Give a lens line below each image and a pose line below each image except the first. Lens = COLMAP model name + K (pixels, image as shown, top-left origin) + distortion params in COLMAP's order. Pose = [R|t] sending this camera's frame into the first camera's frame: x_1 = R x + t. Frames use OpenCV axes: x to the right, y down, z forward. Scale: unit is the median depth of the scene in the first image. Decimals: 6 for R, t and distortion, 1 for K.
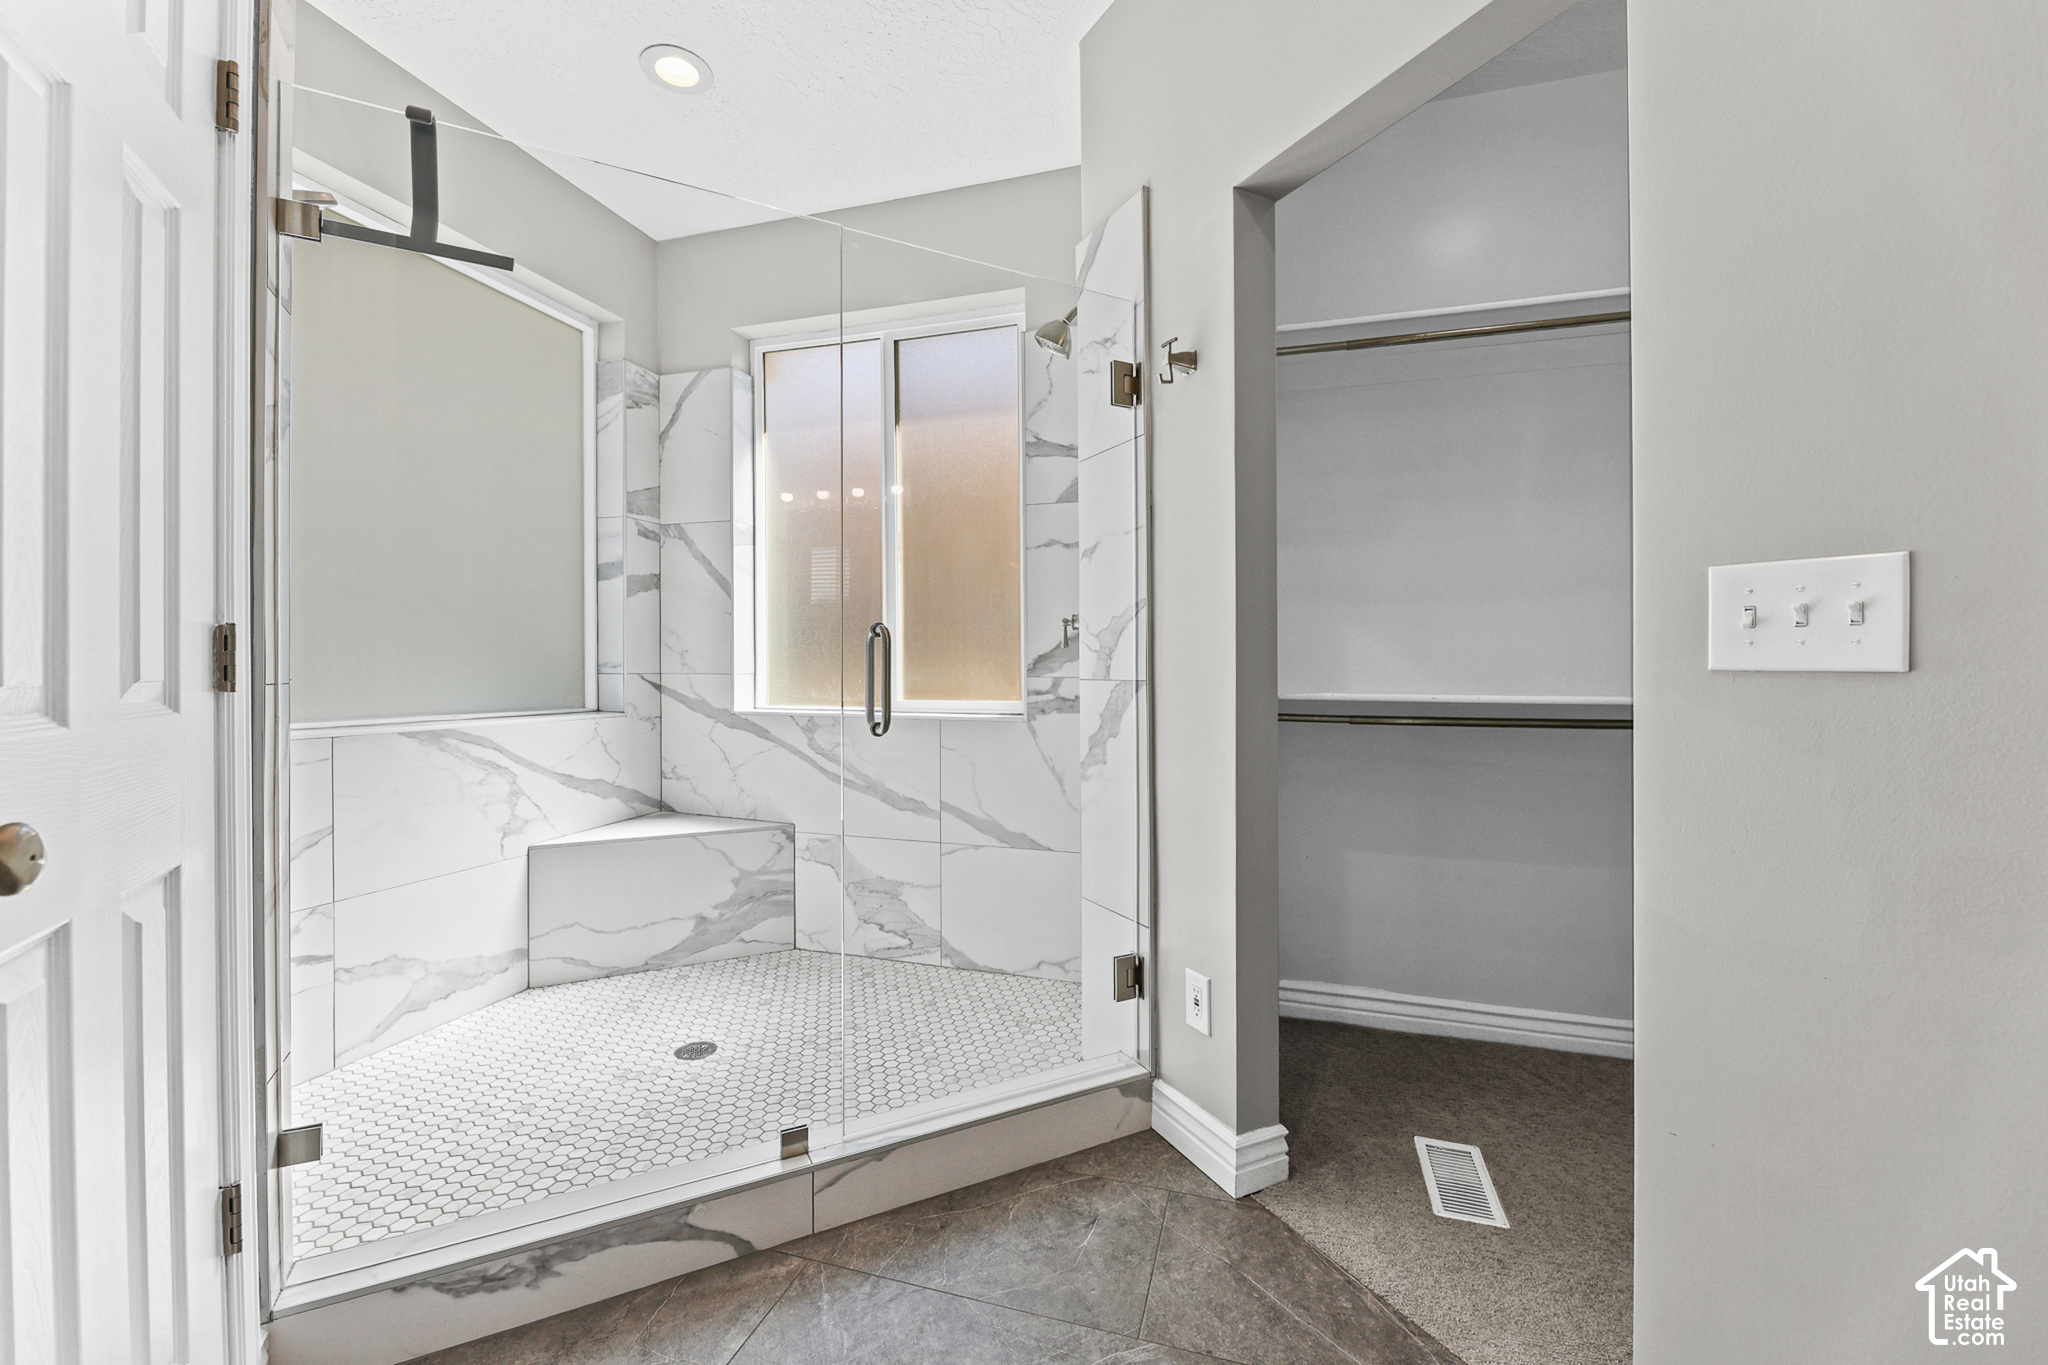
lens RADIAL K [[846.2, 0, 1013.4], [0, 846.2, 660.3], [0, 0, 1]] dist [-0.003893, -0.001534]
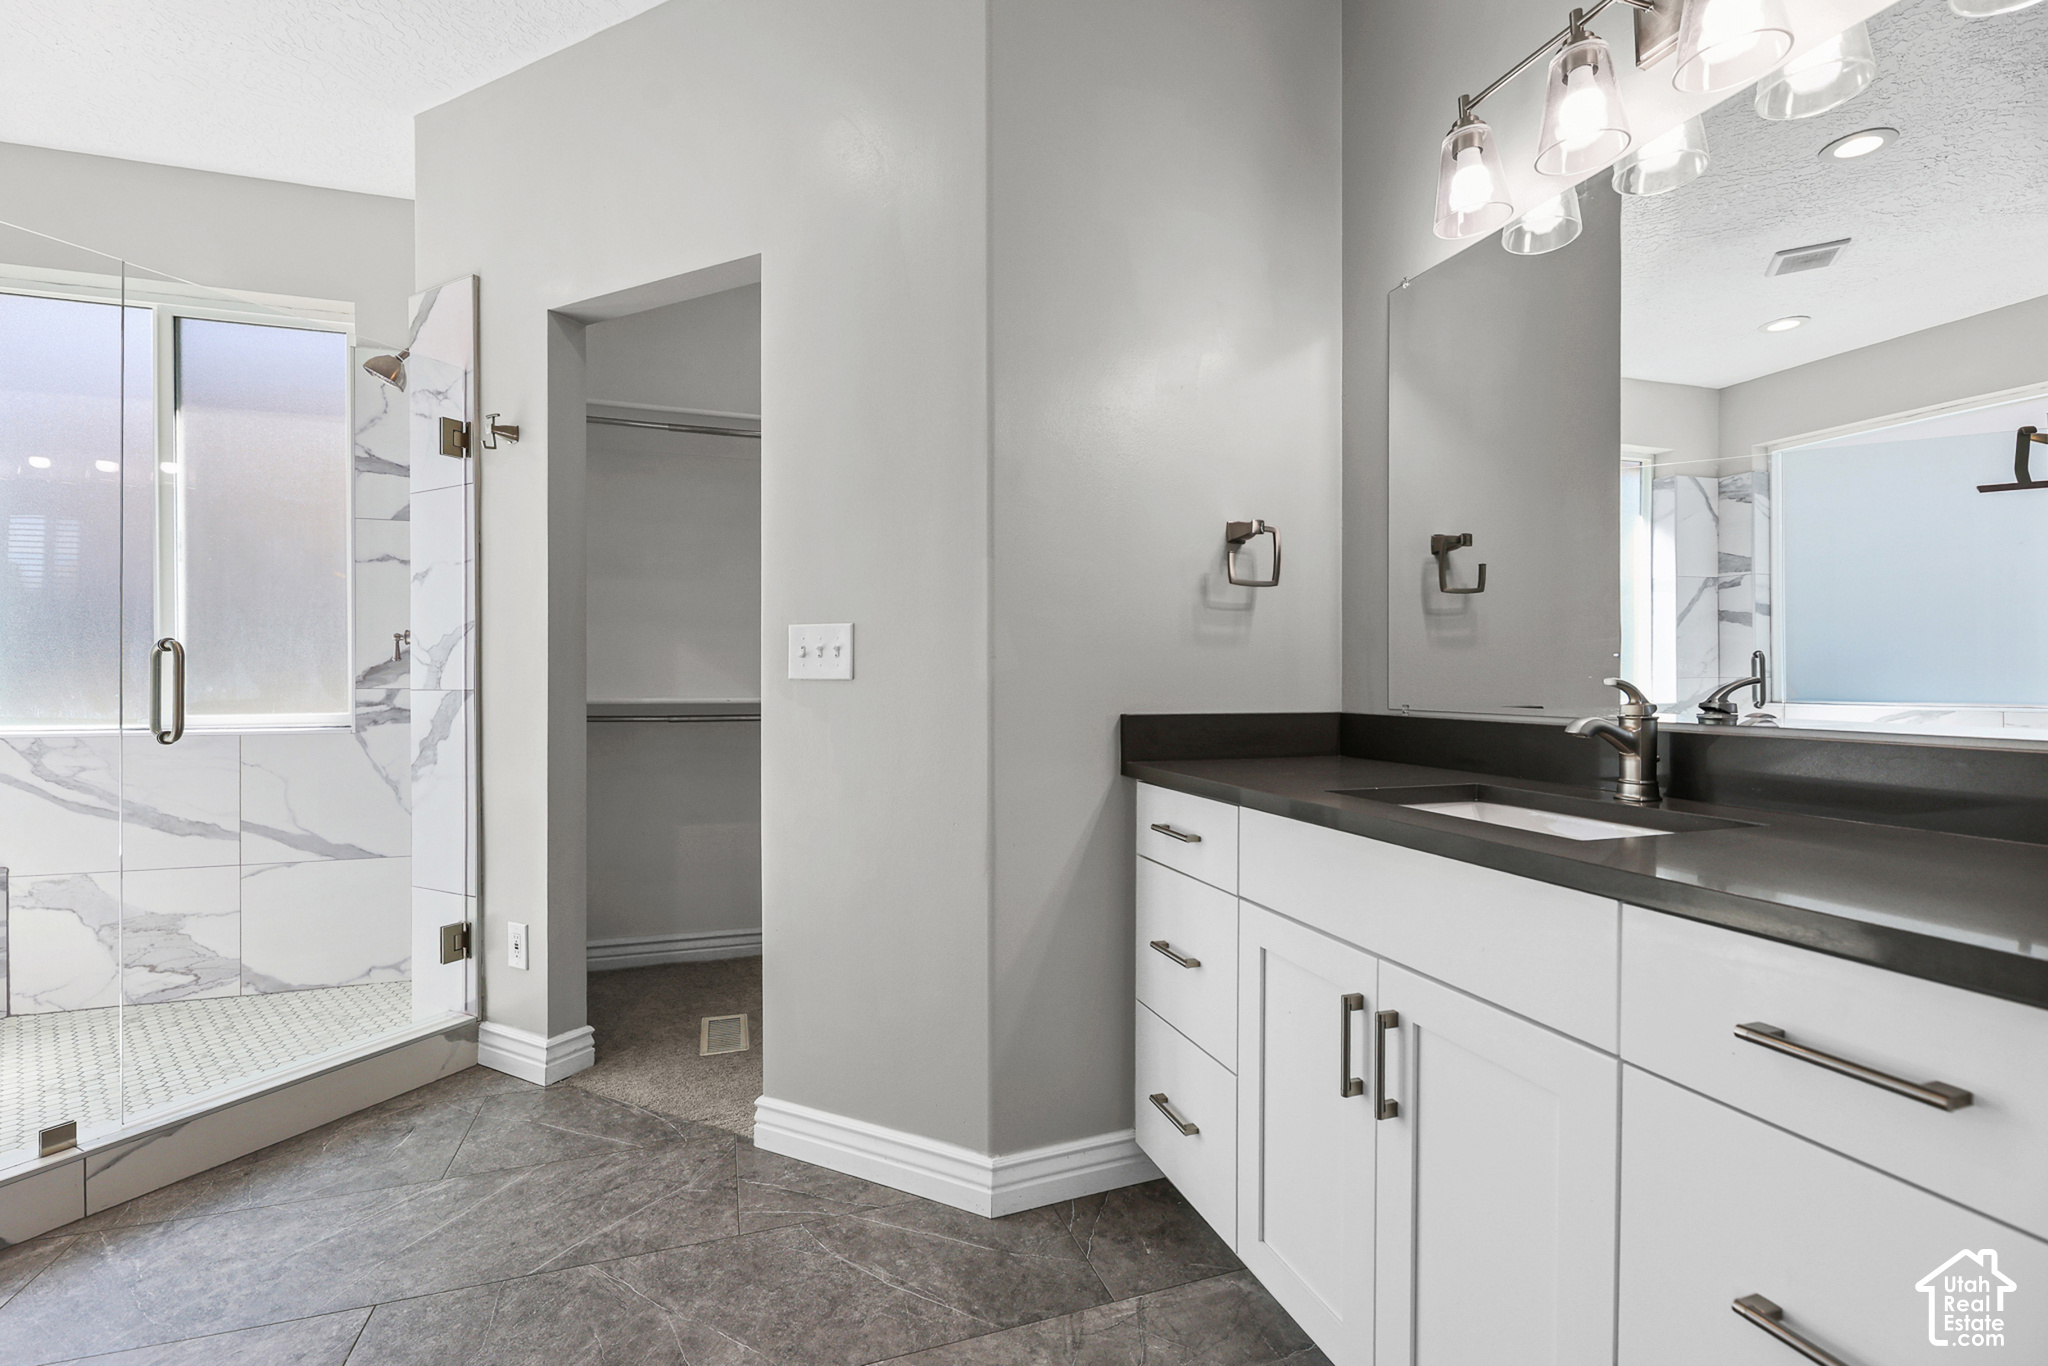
lens RADIAL K [[846.2, 0, 1008.6], [0, 846.2, 668.0], [0, 0, 1]] dist [-0.003893, -0.001534]
pose [[0.791145, 0.003602, 0.611618, 0.024886], [-0.001511, 0.999991, -0.003935, -0.003199], [-0.611627, 0.002189, 0.791143, -0.397590]]
